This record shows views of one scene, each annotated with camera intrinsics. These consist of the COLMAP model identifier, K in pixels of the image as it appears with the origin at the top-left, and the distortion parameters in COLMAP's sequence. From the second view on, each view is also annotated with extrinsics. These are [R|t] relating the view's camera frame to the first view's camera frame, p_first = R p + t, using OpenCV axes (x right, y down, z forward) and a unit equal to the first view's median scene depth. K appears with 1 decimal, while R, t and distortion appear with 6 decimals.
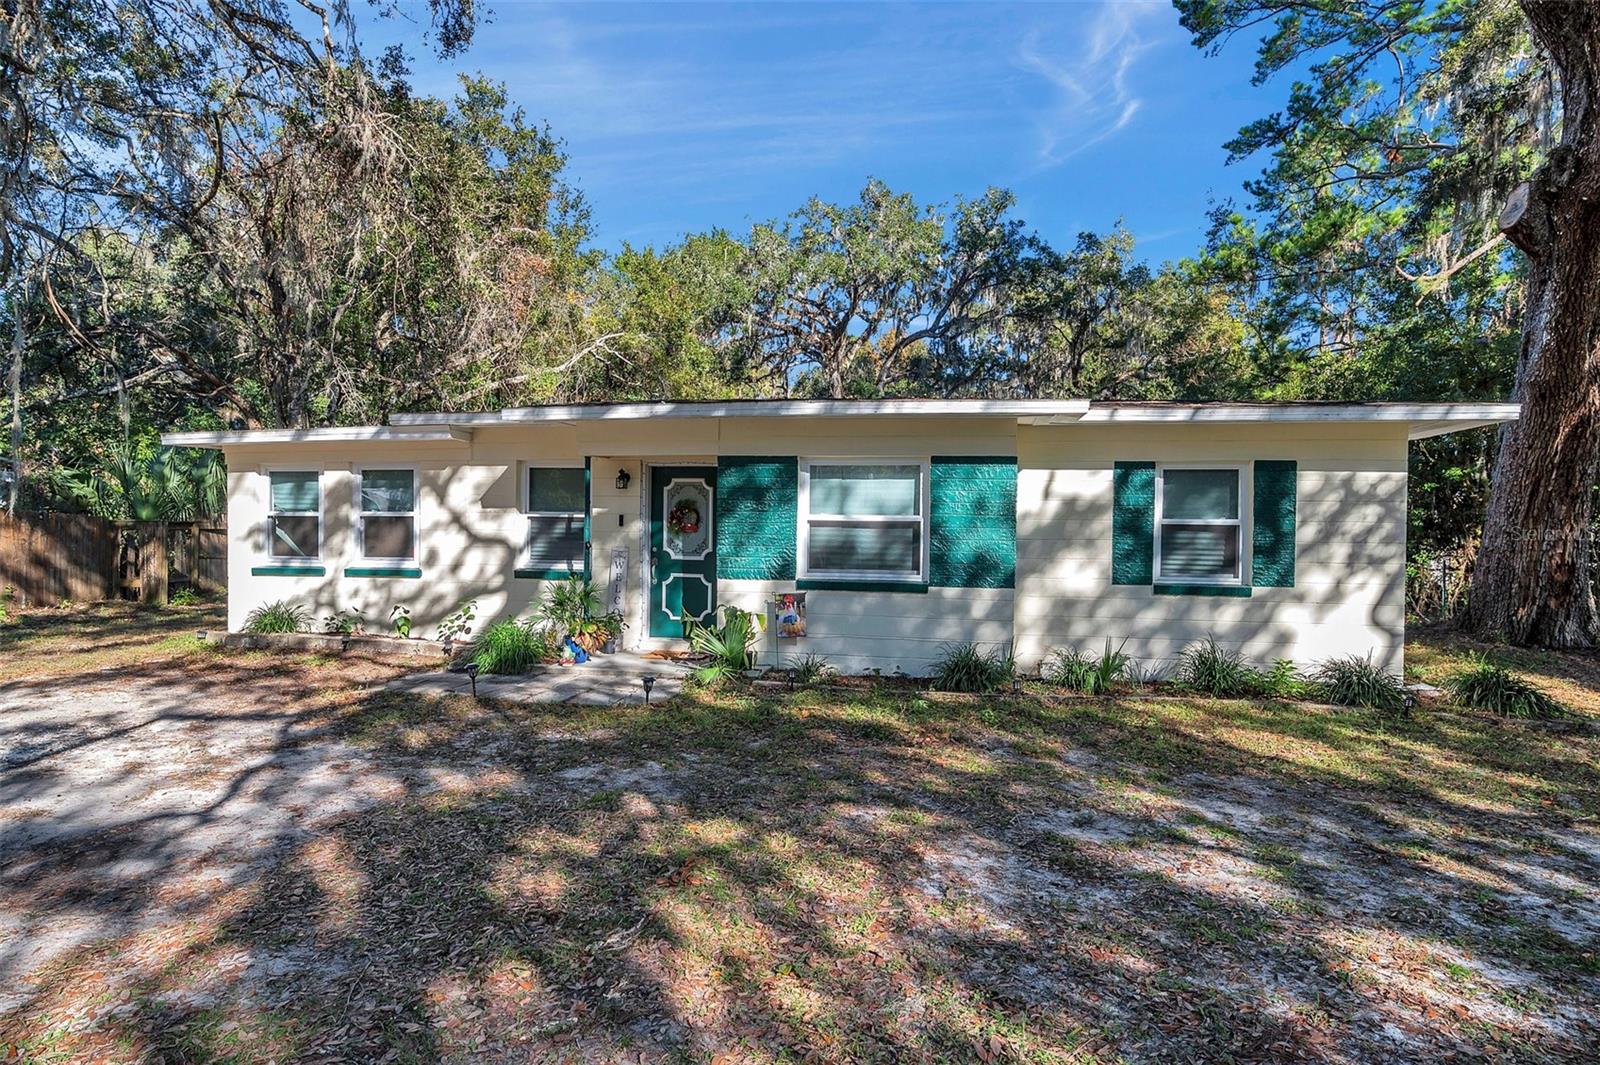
lens RADIAL K [[827.6, 0, 798.9], [0, 827.6, 537.2], [0, 0, 1]] dist [-0.000310, 0.001190]
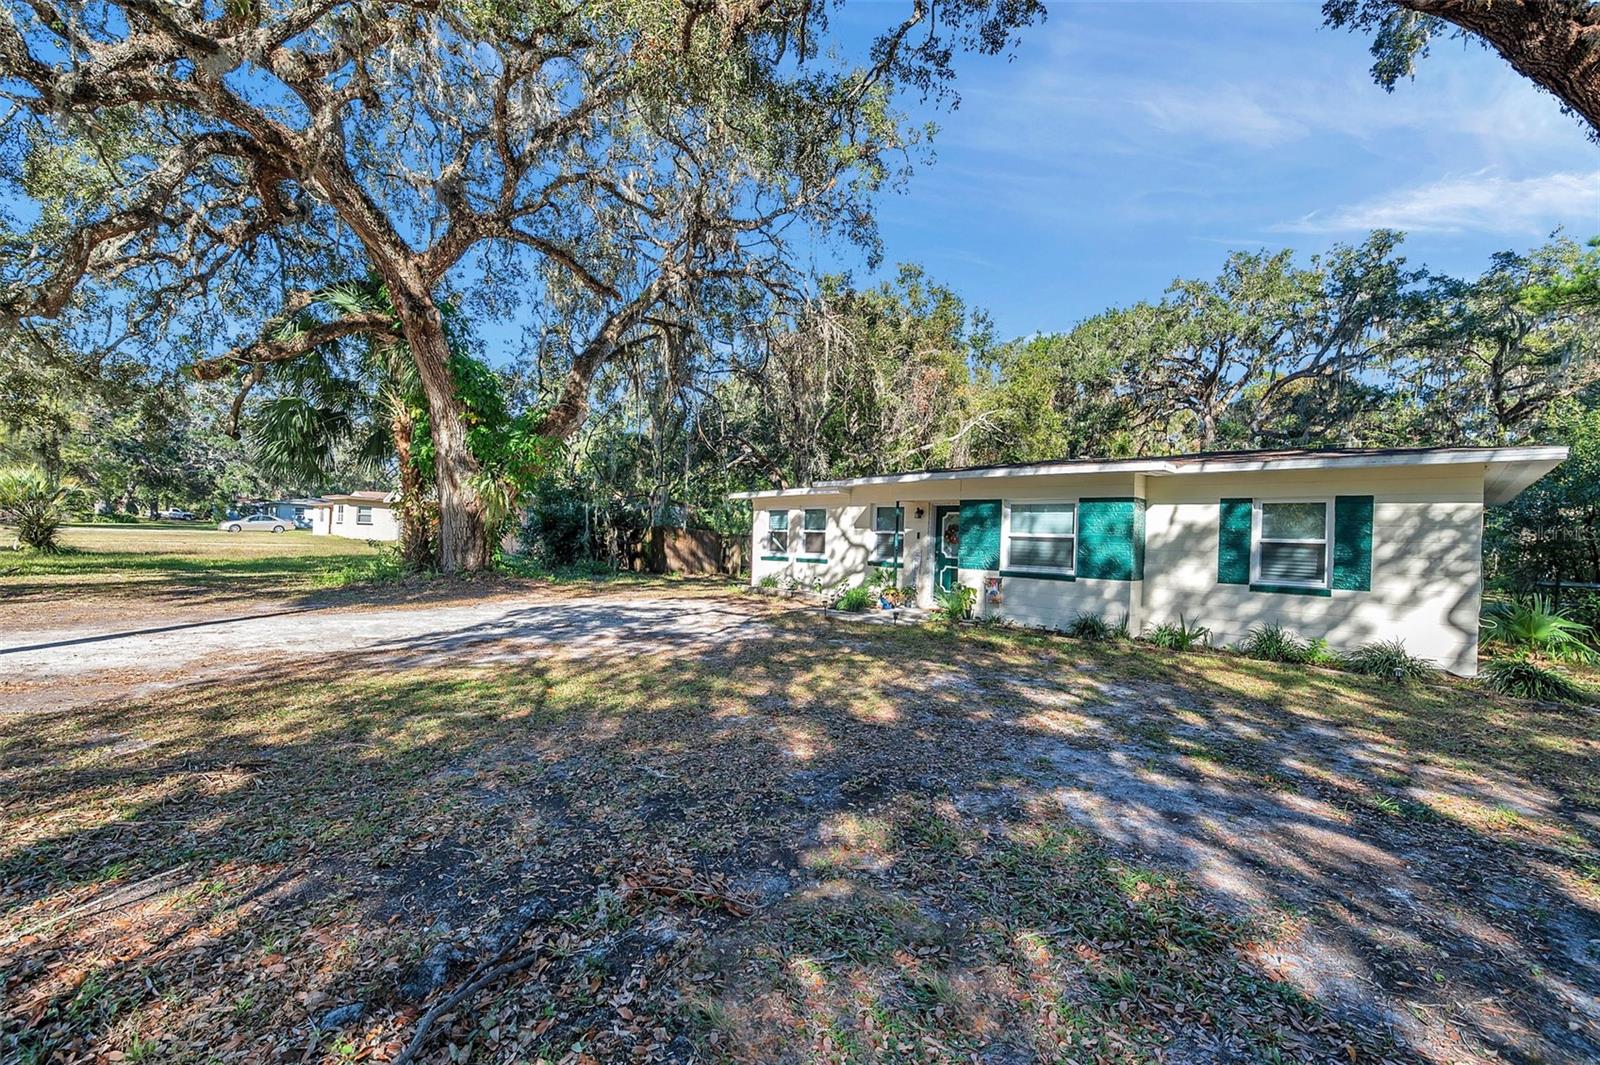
lens RADIAL K [[648.2, 0, 809.6], [0, 648.2, 536.0], [0, 0, 1]] dist [-0.001667, -0.000220]
pose [[0.831129, 0.011322, -0.555965, 0.363422], [-0.026138, 0.999483, -0.018721, 0.012798], [0.555465, 0.030091, 0.830995, -0.305685]]
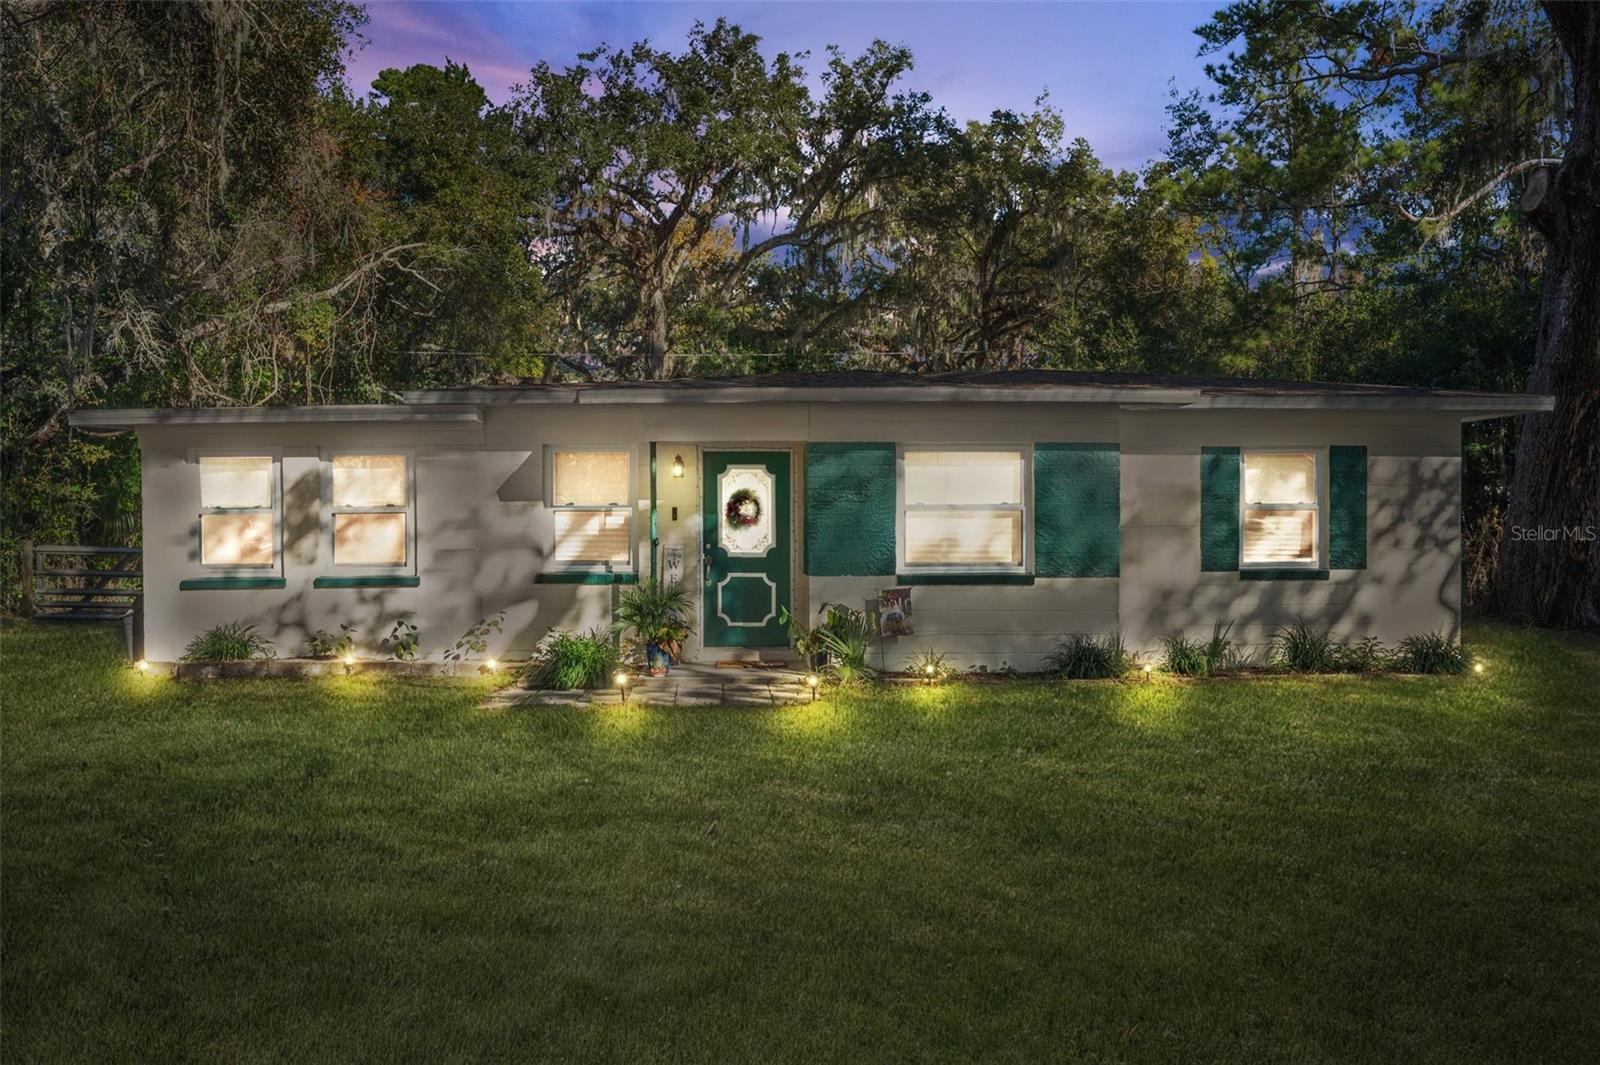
lens RADIAL K [[1319.3, 0, 800.0], [0, 1319.3, 532.5], [0, 0, 1]] dist [-0.003157, -0.001400]
pose [[0.973048, -0.018406, 0.229866, -0.395066], [0.018259, 0.999829, 0.002765, -0.002673], [-0.229877, 0.001506, 0.973218, -0.365901]]
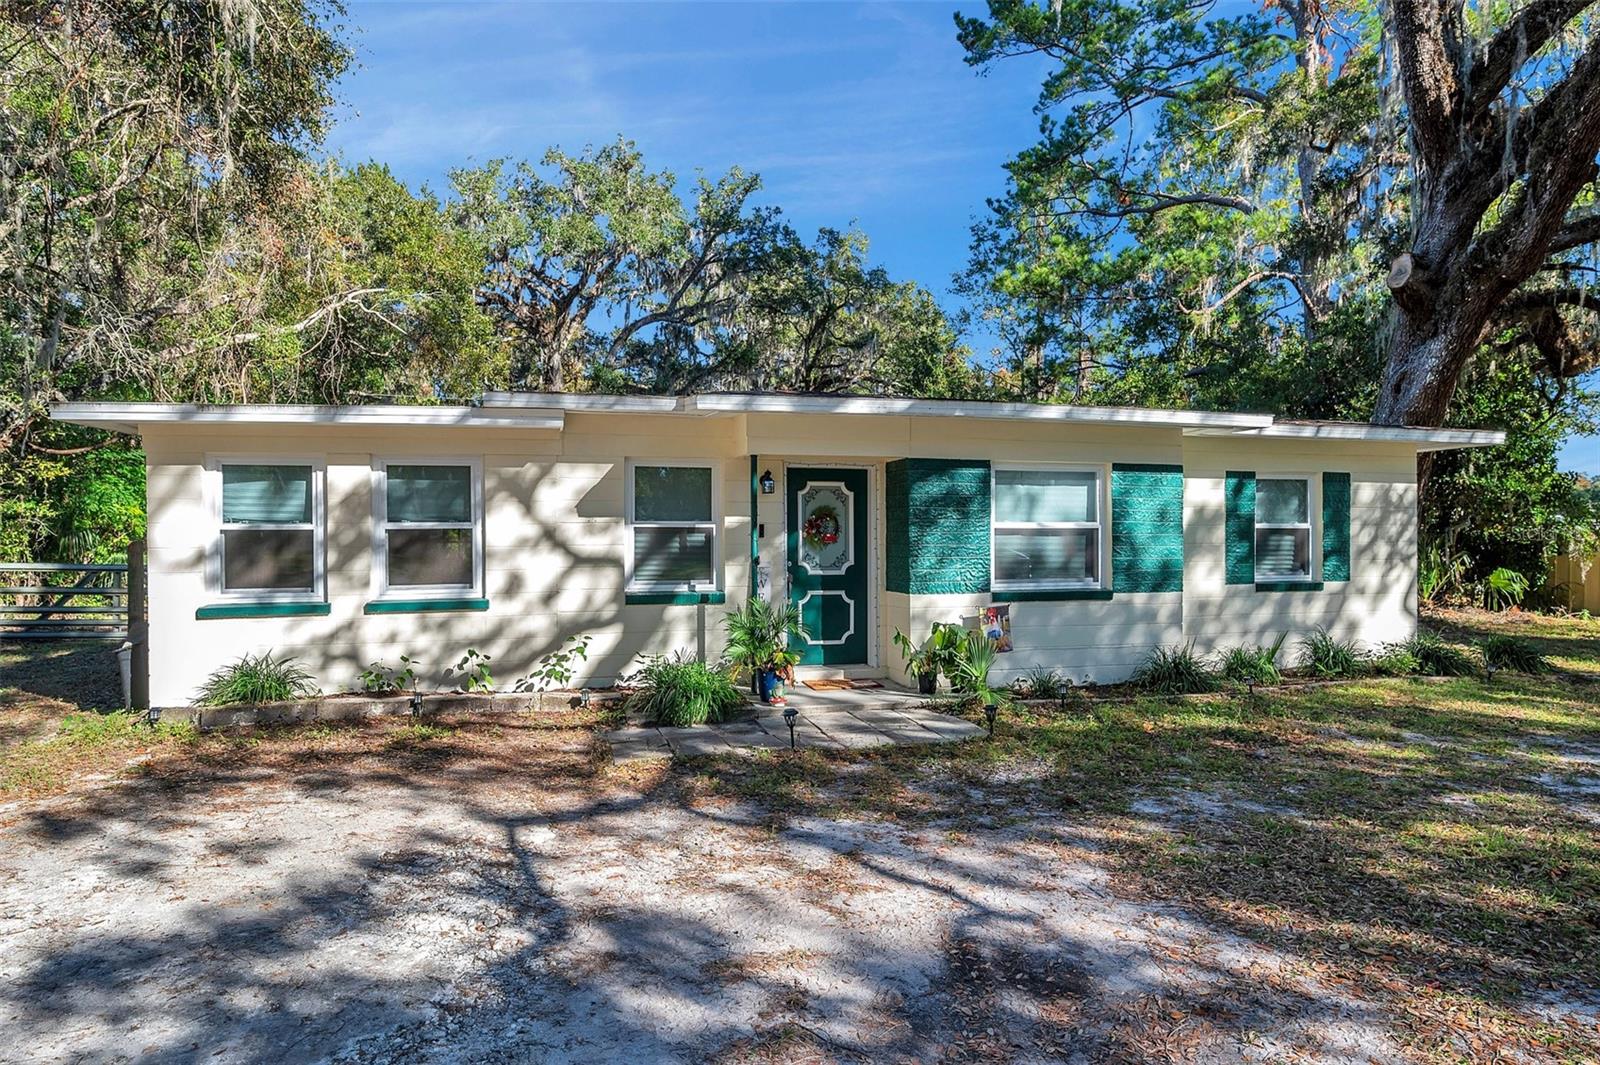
lens RADIAL K [[927.4, 0, 802.6], [0, 927.4, 540.7], [0, 0, 1]] dist [0.003545, -0.002551]
pose [[0.904465, -0.016946, 0.426211, -0.566277], [0.018324, 0.999832, 0.000865, -0.011144], [-0.426154, 0.007027, 0.904623, 0.122781]]
